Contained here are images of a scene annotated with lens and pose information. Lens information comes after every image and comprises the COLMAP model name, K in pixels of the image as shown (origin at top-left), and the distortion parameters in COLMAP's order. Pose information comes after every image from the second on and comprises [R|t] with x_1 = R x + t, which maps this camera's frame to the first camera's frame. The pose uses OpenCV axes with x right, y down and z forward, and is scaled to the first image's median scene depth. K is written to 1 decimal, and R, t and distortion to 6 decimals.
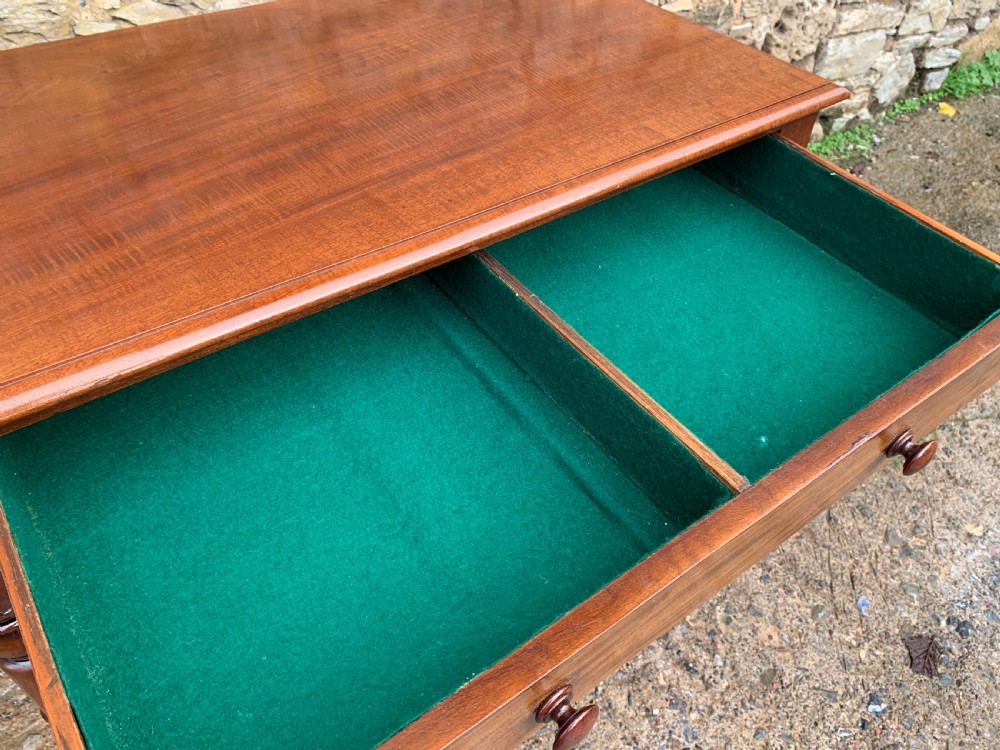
lens RADIAL K [[759.9, 0, 504.4], [0, 759.9, 366.5], [0, 0, 1]] dist [0.016087, -0.010529]
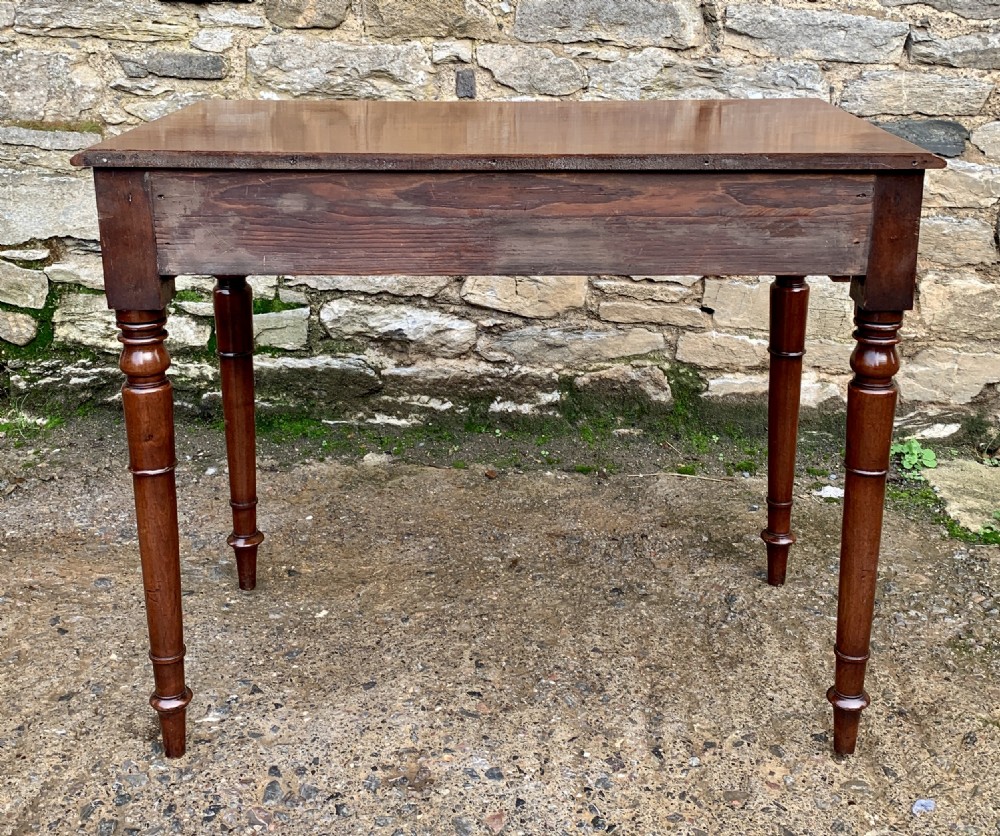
lens RADIAL K [[1211.1, 0, 513.5], [0, 1211.1, 301.5], [0, 0, 1]] dist [0.028351, 0.000000]
pose [[0.785127, 0.130363, -0.605460, 0.873253], [-0.405276, 0.847373, -0.343089, 0.499890], [0.468324, 0.514747, 0.718128, -0.310502]]
